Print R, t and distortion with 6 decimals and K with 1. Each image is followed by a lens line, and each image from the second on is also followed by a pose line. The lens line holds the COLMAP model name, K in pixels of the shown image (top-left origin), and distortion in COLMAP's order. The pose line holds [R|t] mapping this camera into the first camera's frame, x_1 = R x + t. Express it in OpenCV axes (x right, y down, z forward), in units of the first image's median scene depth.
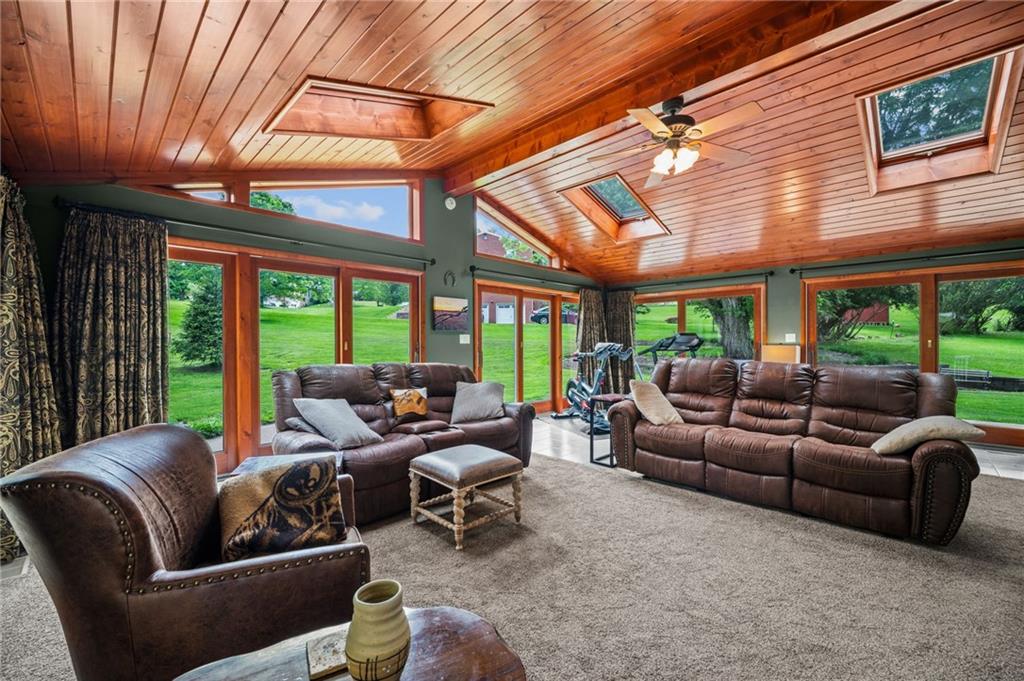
lens RADIAL K [[411.4, 0, 512.2], [0, 411.4, 337.6], [0, 0, 1]] dist [-0.004763, -0.000565]
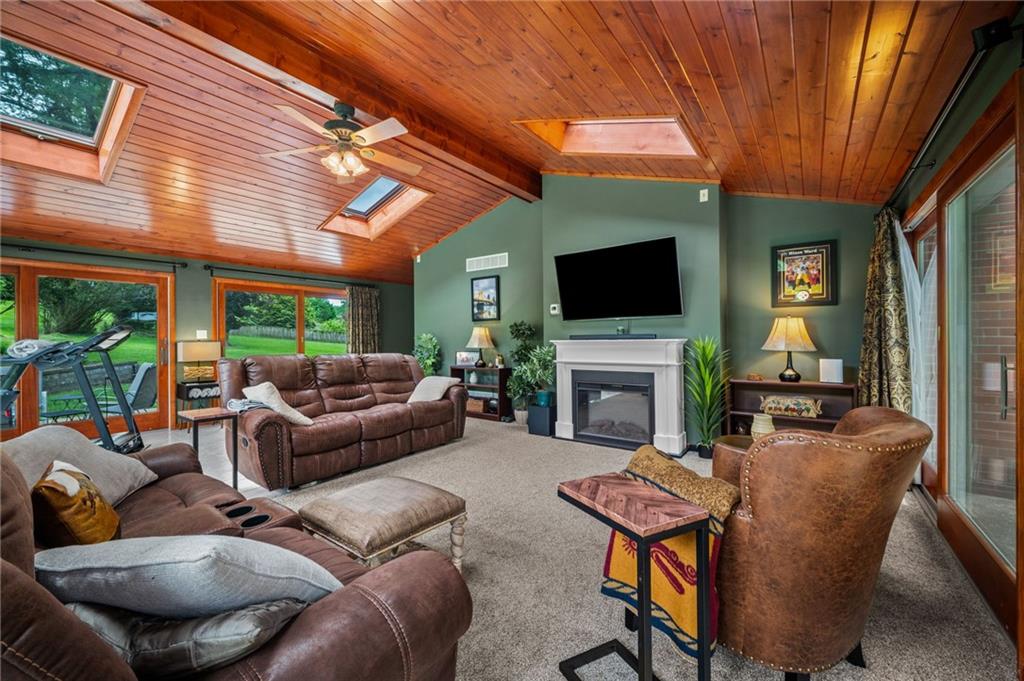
lens RADIAL K [[411.4, 0, 512.2], [0, 411.4, 337.6], [0, 0, 1]] dist [-0.004763, -0.000565]
pose [[-0.141072, -0.000655, 0.989999, -0.398040], [-0.006605, 0.999978, -0.000279, 0.003872], [-0.989977, -0.006578, -0.141074, 0.406537]]
